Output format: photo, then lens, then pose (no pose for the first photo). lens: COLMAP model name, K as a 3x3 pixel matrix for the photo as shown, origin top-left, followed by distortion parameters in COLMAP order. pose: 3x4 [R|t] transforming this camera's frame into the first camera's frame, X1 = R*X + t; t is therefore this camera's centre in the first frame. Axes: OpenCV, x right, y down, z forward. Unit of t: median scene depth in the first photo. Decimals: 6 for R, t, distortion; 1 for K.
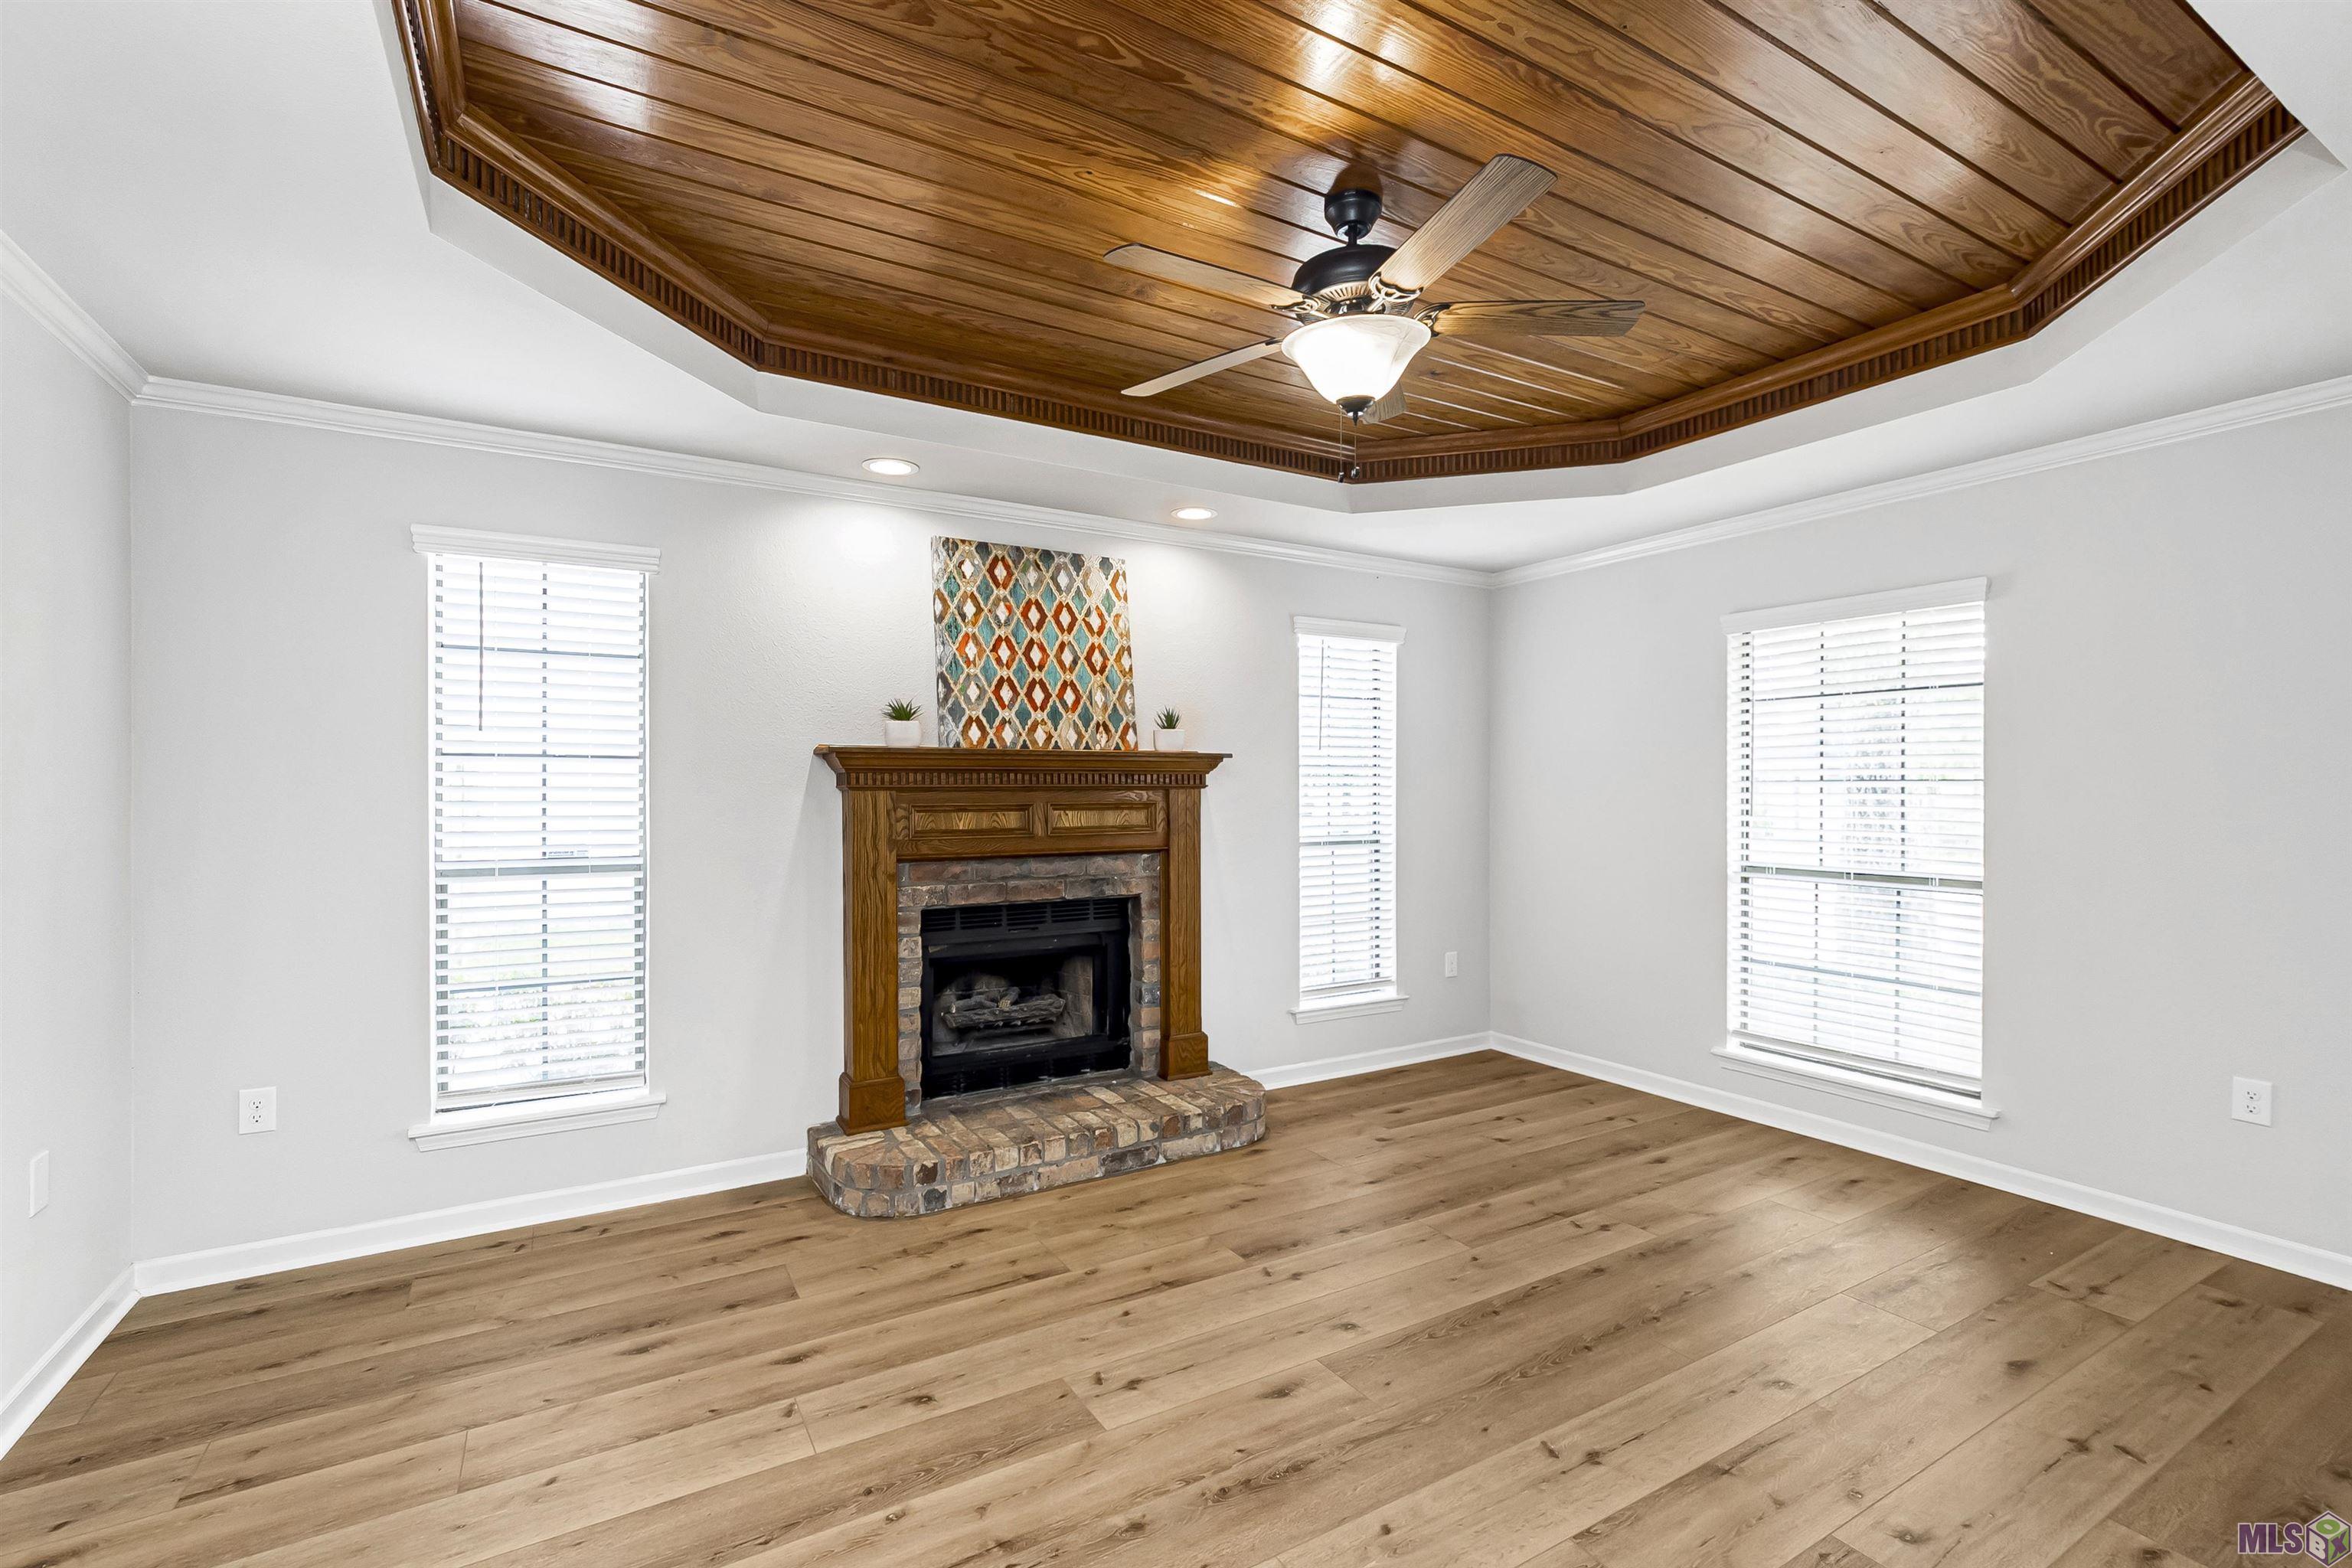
lens RADIAL K [[1054.0, 0, 1181.1], [0, 1054.0, 784.5], [0, 0, 1]] dist [0.011112, -0.000478]
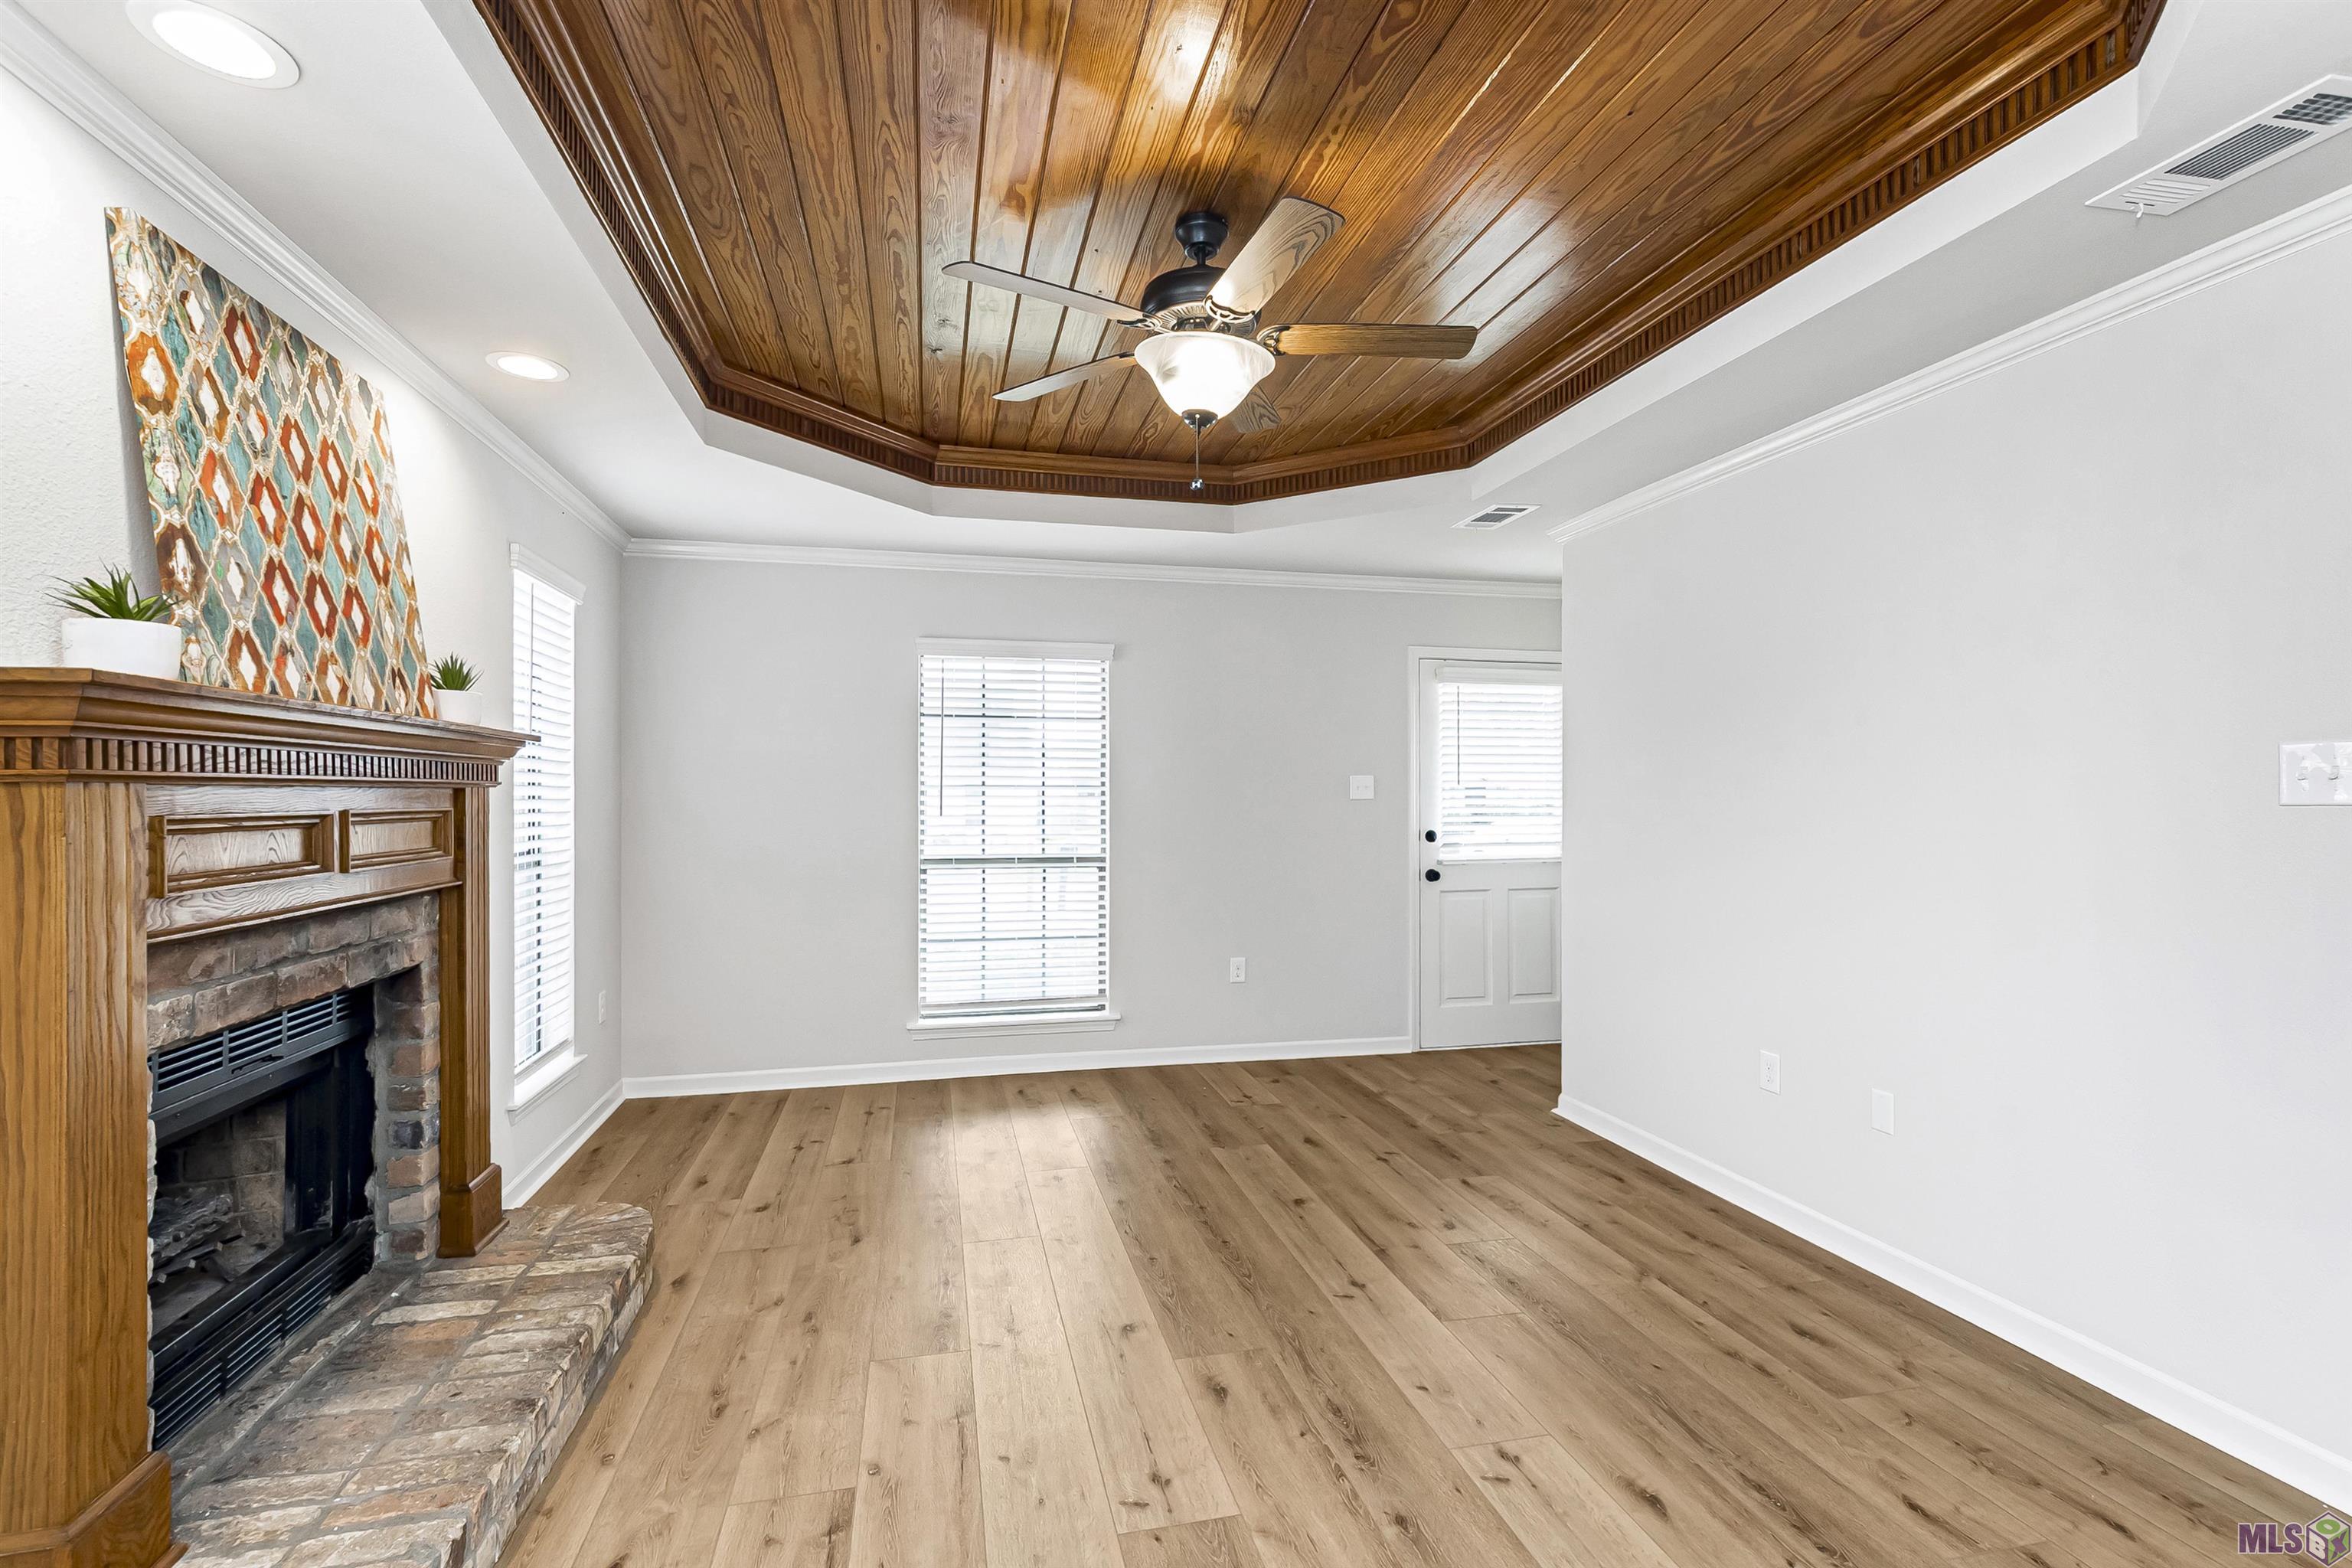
lens RADIAL K [[1054.0, 0, 1181.1], [0, 1054.0, 784.5], [0, 0, 1]] dist [0.011112, -0.000478]
pose [[0.296638, 0.010926, 0.954927, -0.521550], [-0.003310, 0.999940, -0.010413, 0.008455], [-0.954984, -0.000072, 0.296657, 0.441222]]
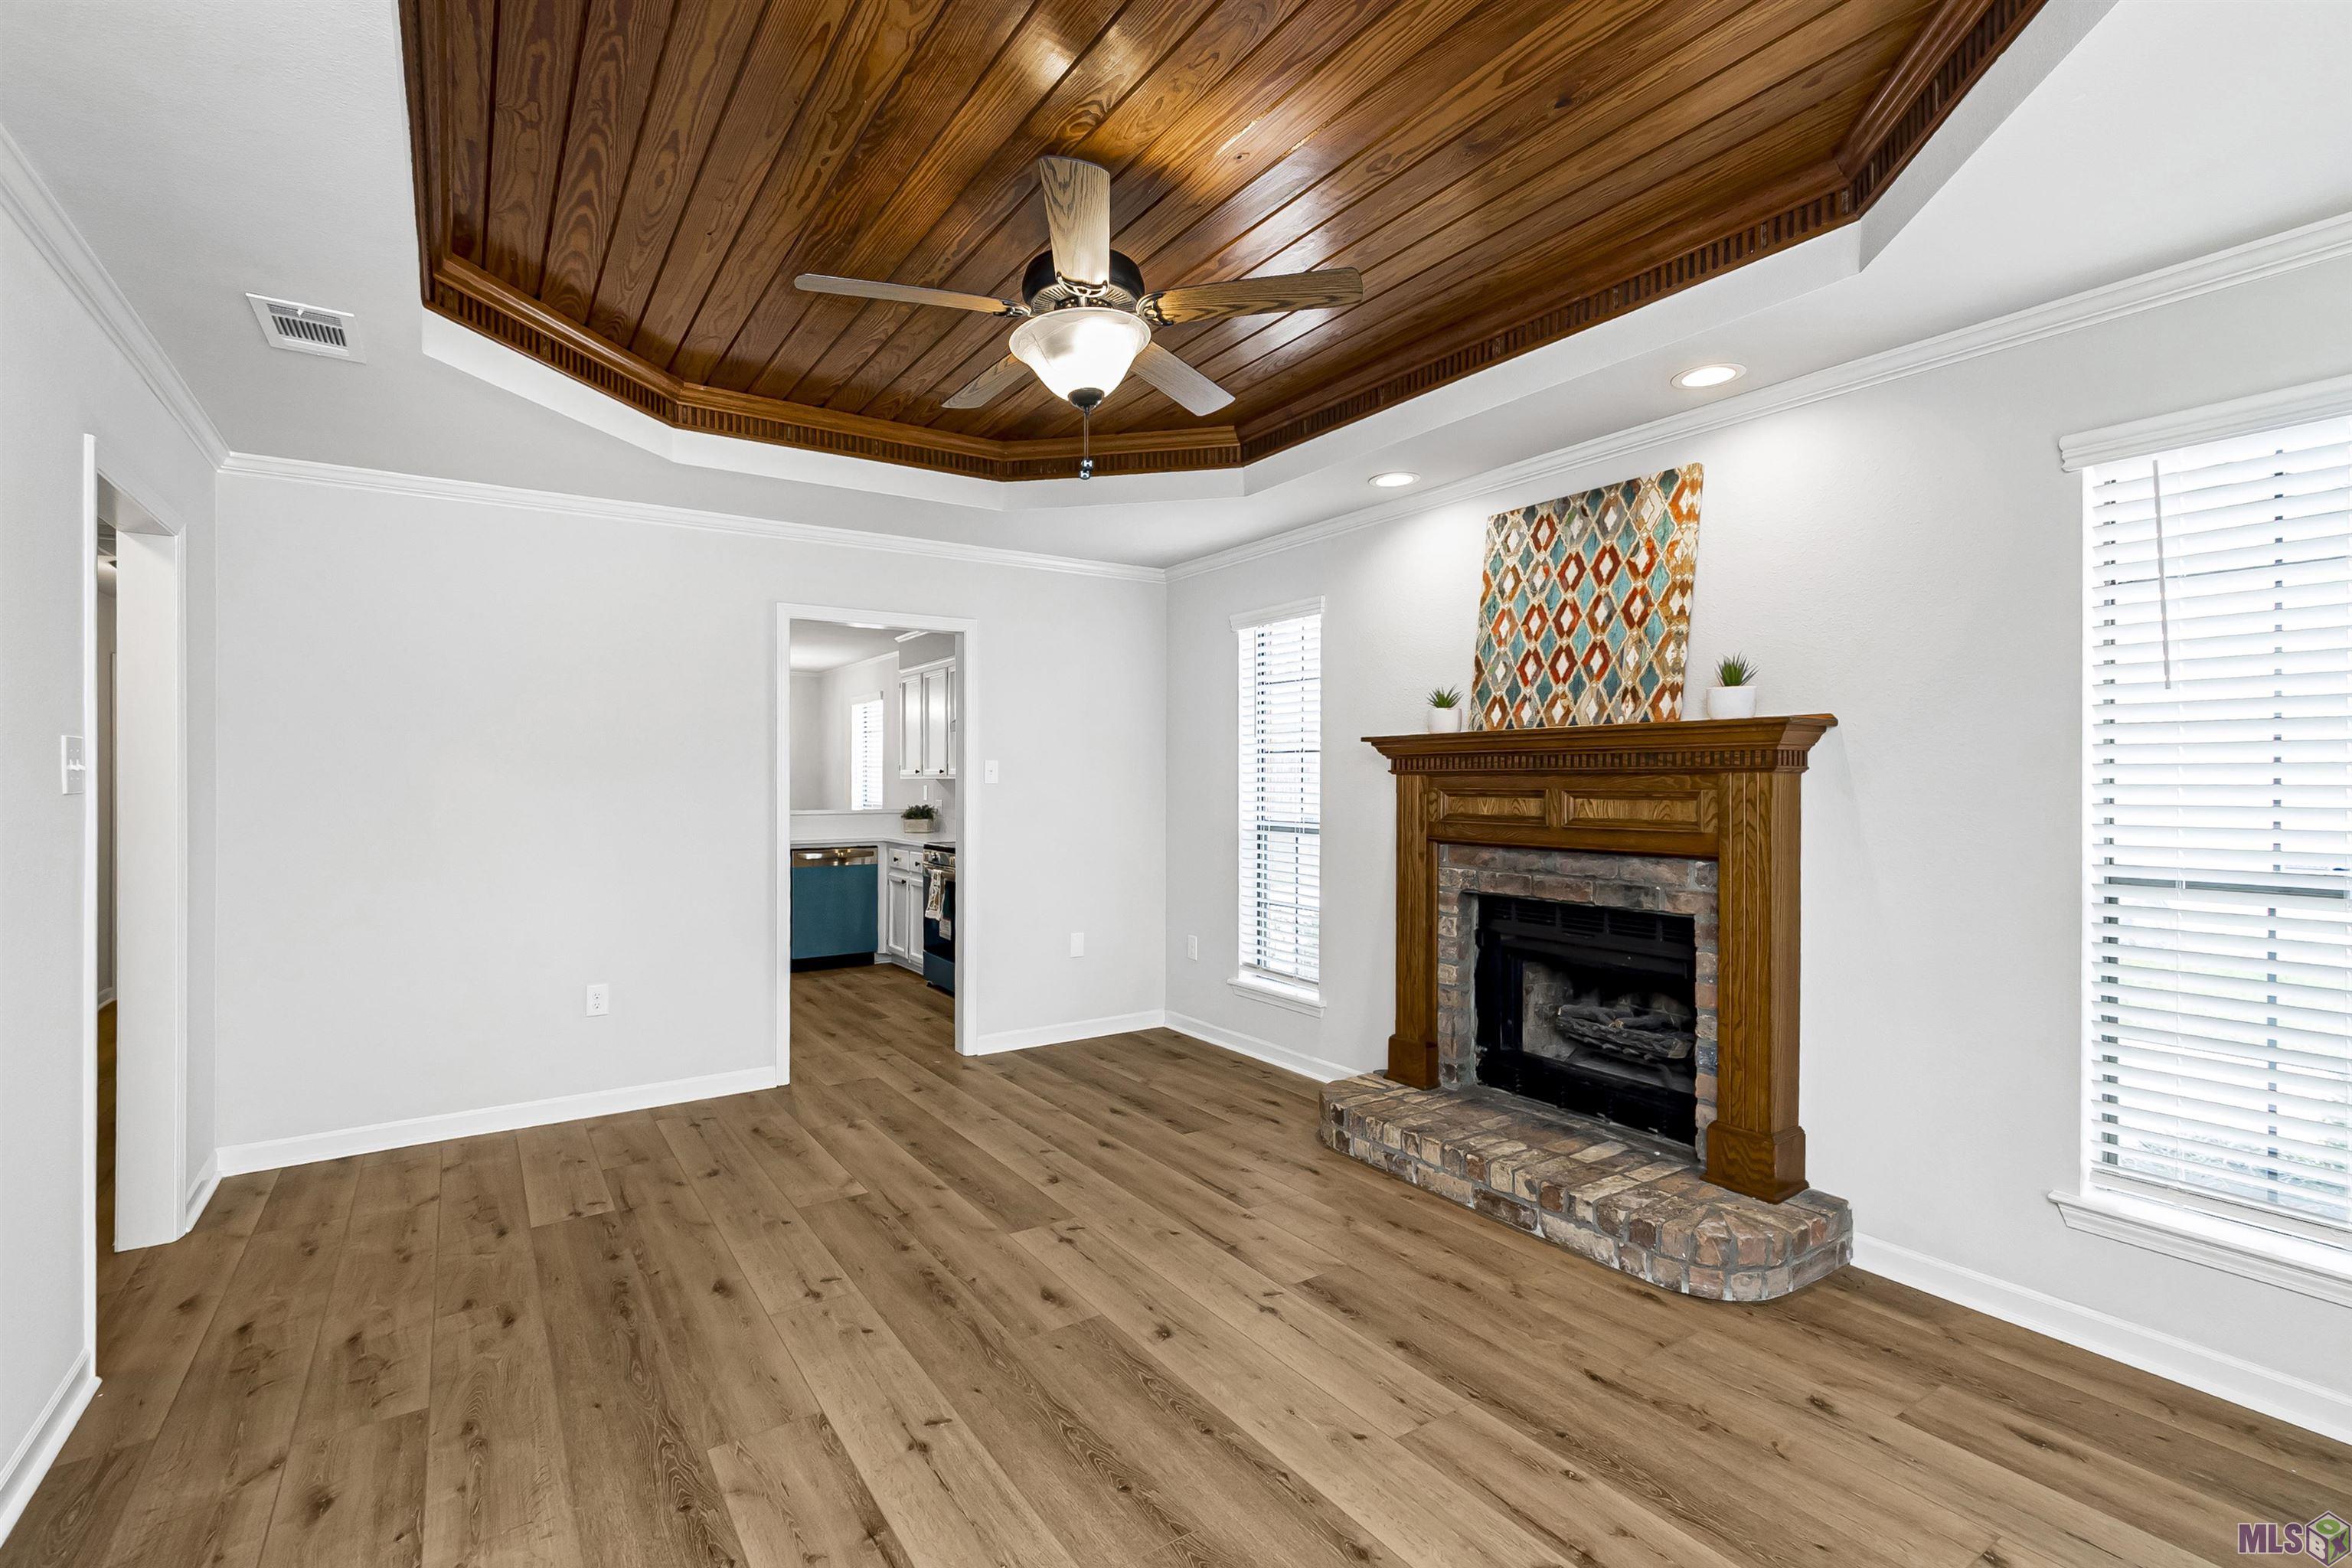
lens RADIAL K [[1077.6, 0, 1138.4], [0, 1077.6, 775.5], [0, 0, 1]] dist [0.002111, -0.000279]
pose [[0.021471, -0.001065, -0.999769, 0.757589], [0.006249, 0.999980, -0.000931, 0.005224], [0.999750, -0.006228, 0.021477, 0.641958]]
